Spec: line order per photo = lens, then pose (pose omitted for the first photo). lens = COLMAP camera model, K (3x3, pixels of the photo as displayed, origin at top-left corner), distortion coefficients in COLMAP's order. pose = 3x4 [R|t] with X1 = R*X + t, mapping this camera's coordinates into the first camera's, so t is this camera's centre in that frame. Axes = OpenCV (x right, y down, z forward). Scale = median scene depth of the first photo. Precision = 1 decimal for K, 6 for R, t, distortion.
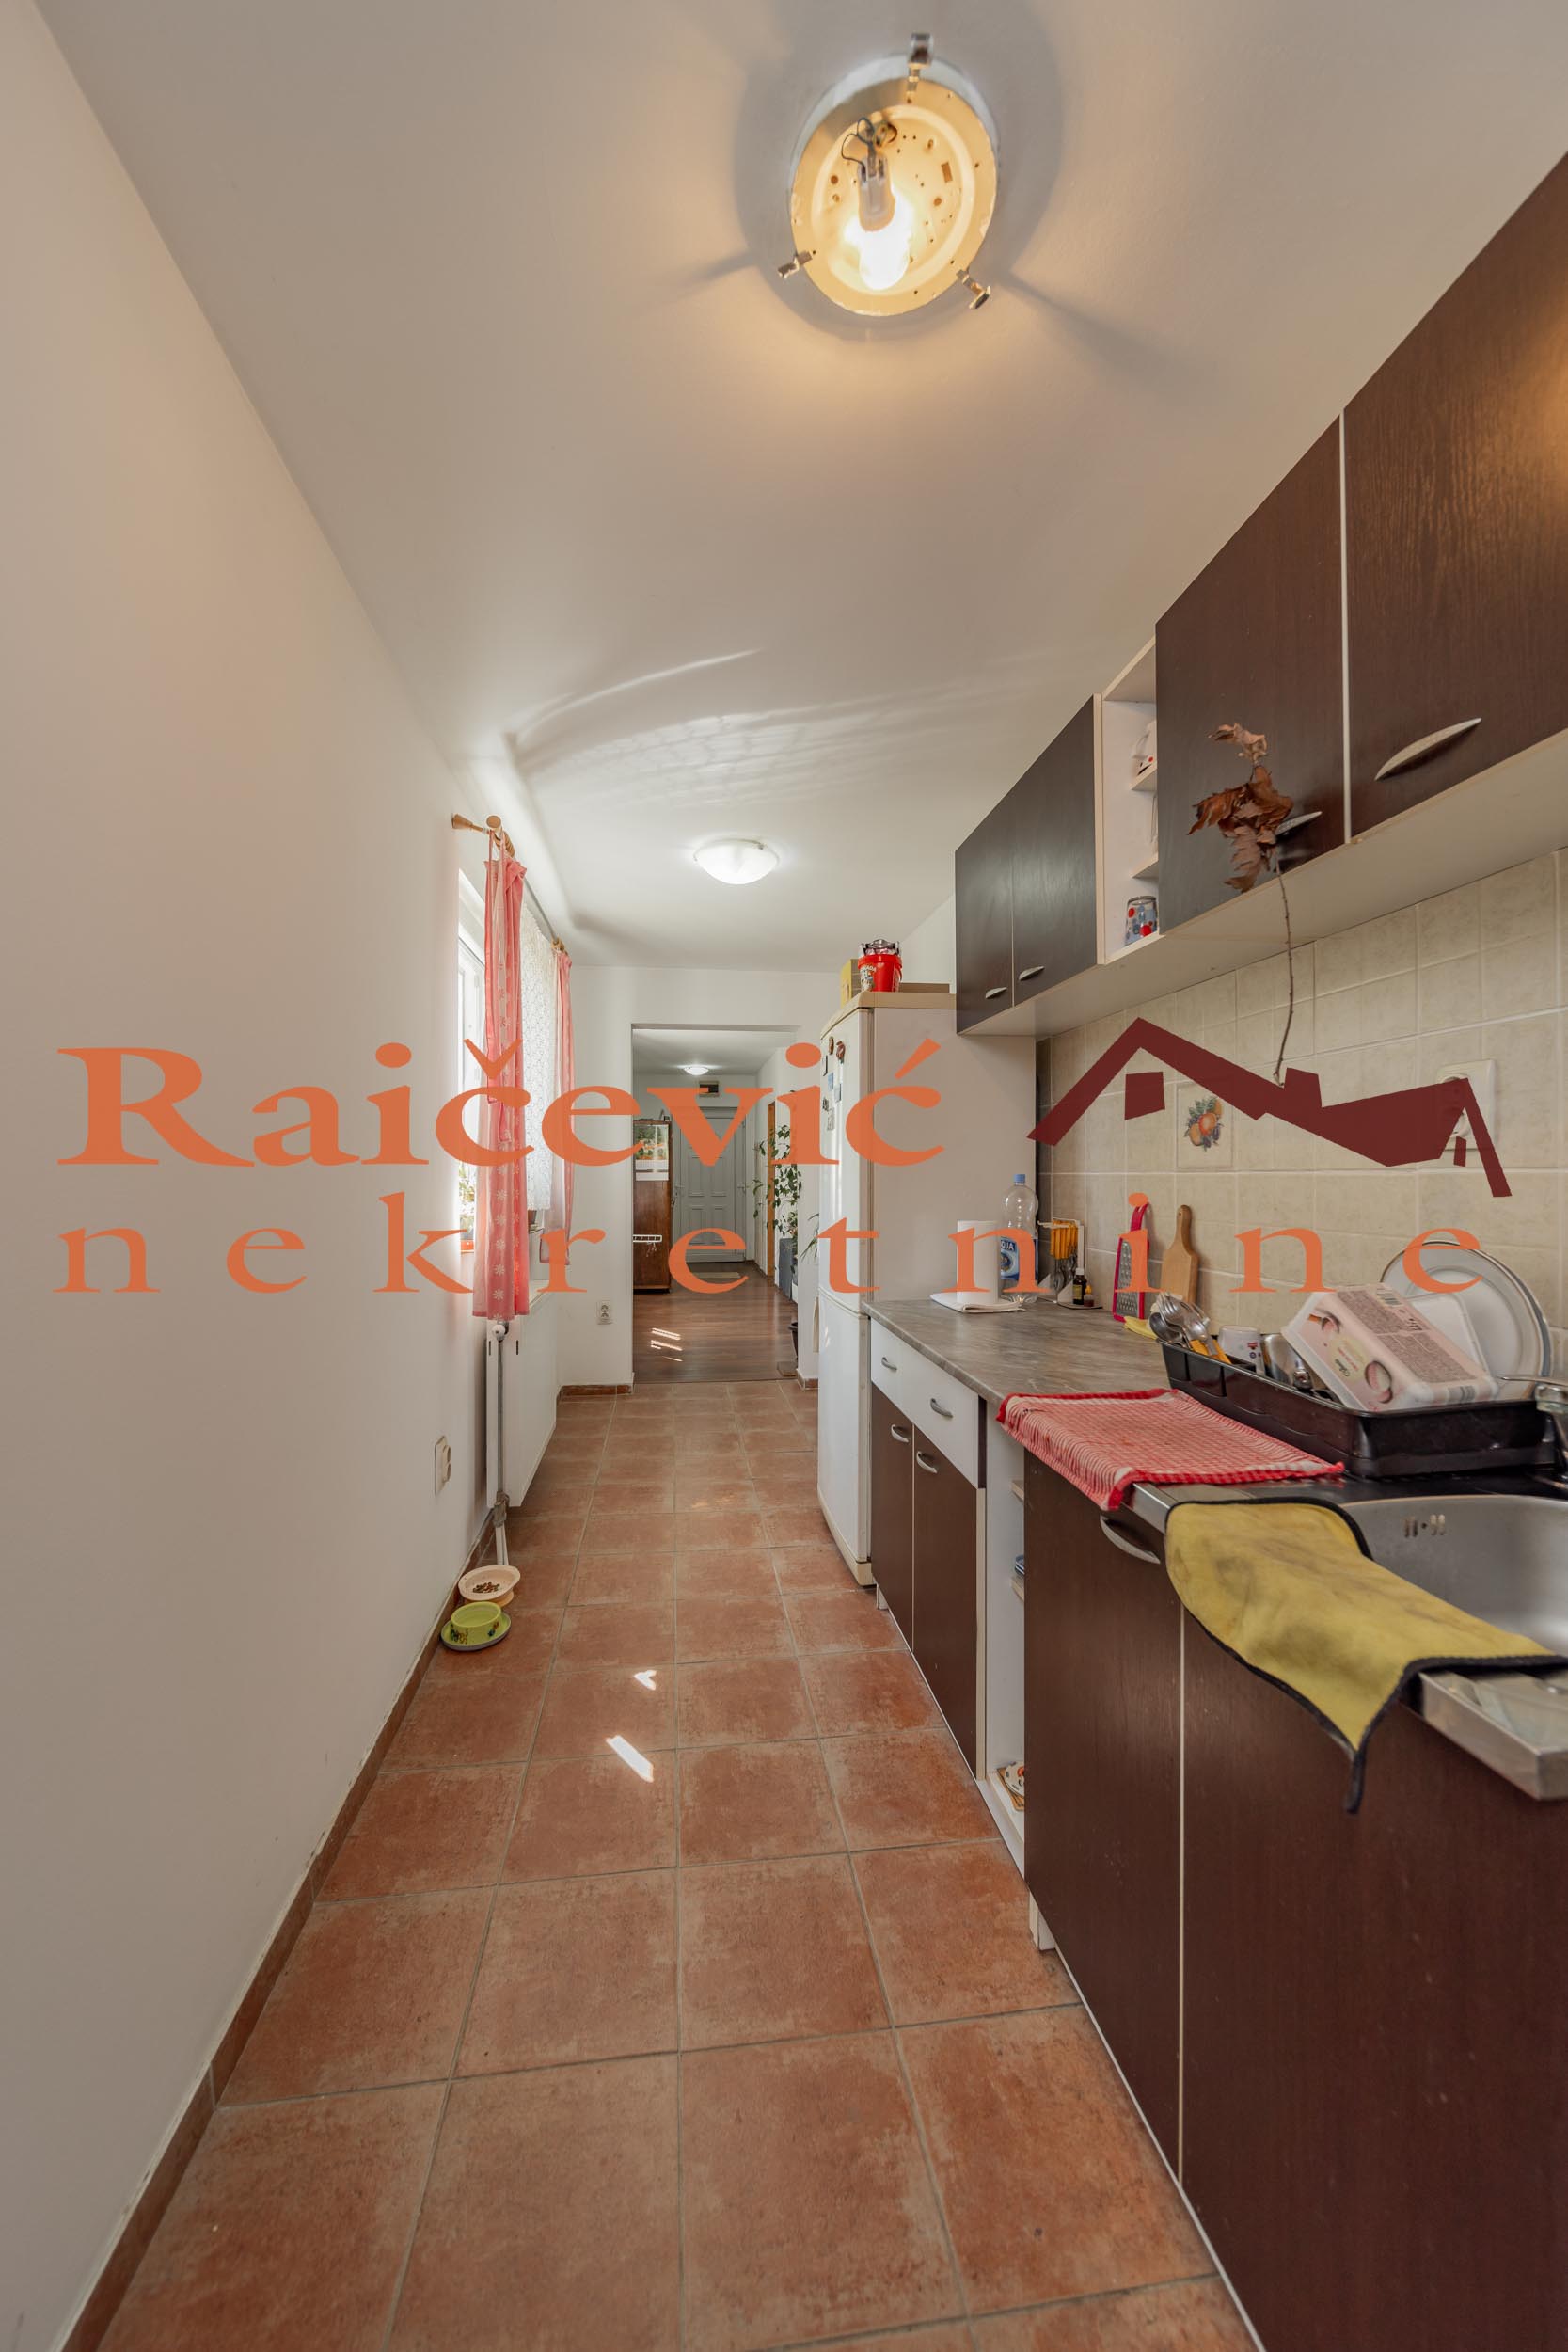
lens RADIAL K [[834.9, 0, 778.2], [0, 834.9, 1178.4], [0, 0, 1]] dist [0.000684, 0.000004]
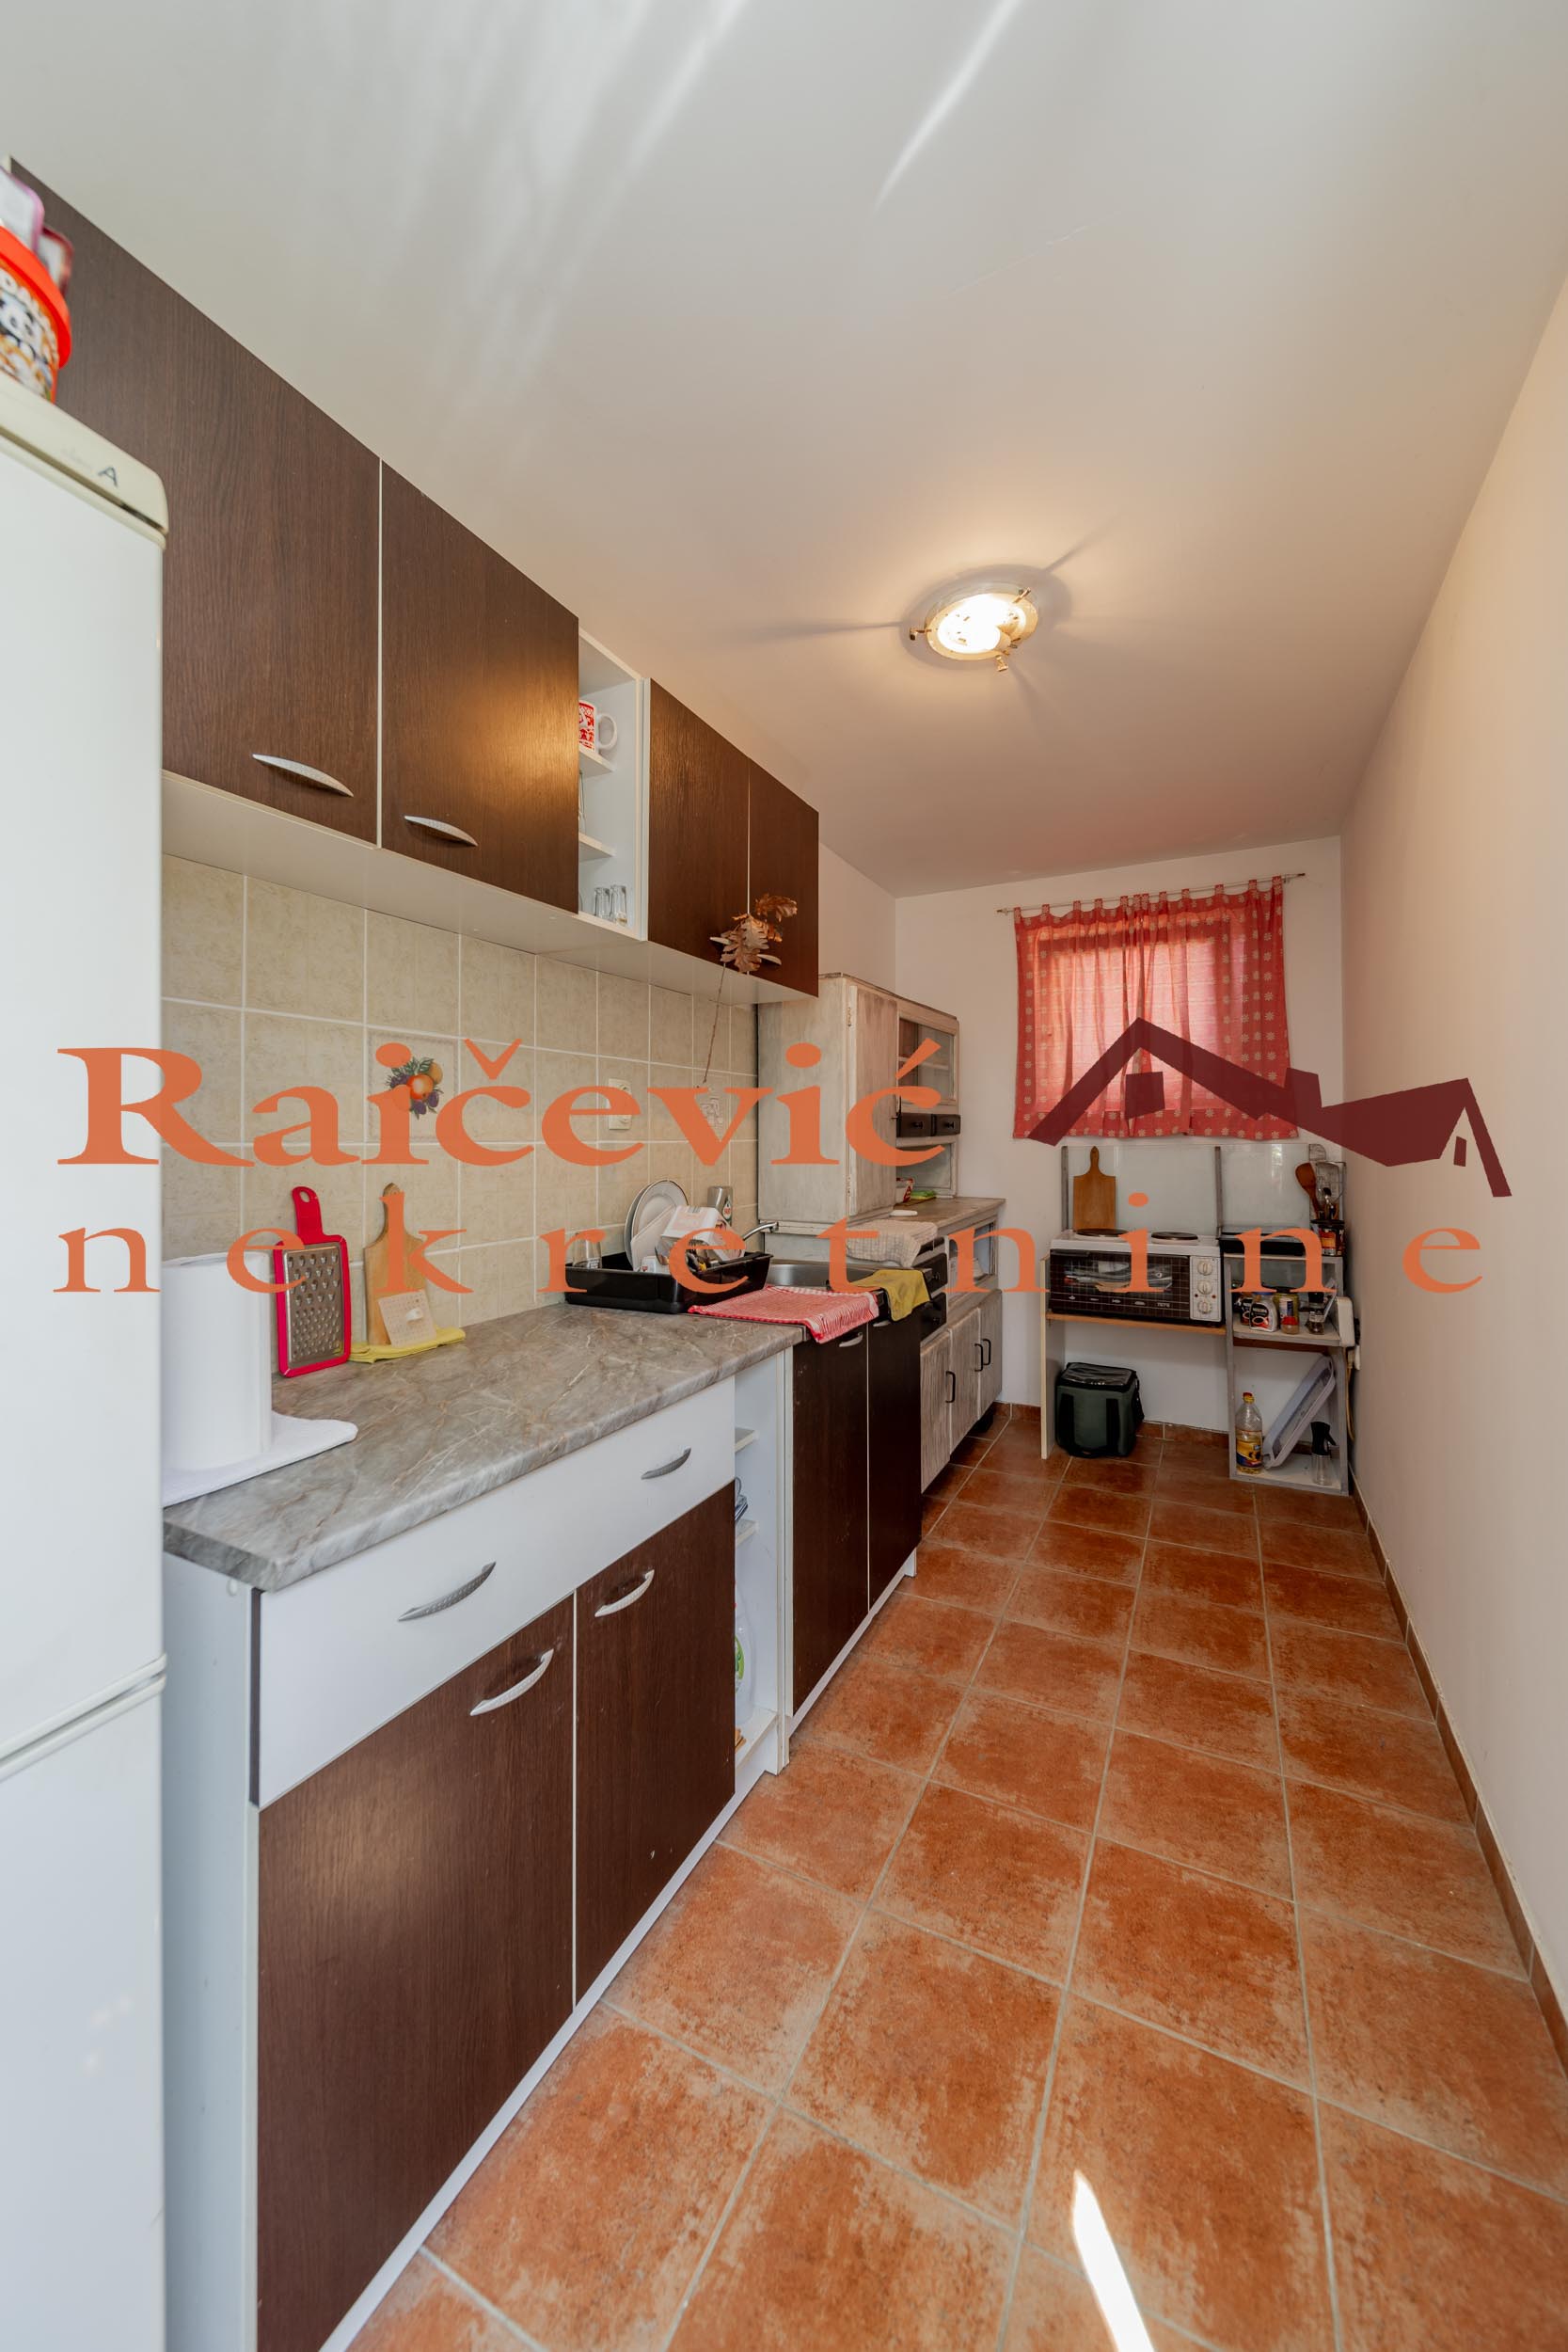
lens RADIAL K [[834.9, 0, 796.6], [0, 834.9, 1124.5], [0, 0, 1]] dist [0.000684, 0.000004]
pose [[-0.826899, 0.009738, 0.562266, -0.358698], [0.005578, 0.999943, -0.009116, -0.018672], [-0.562322, -0.004402, -0.826906, 1.769030]]
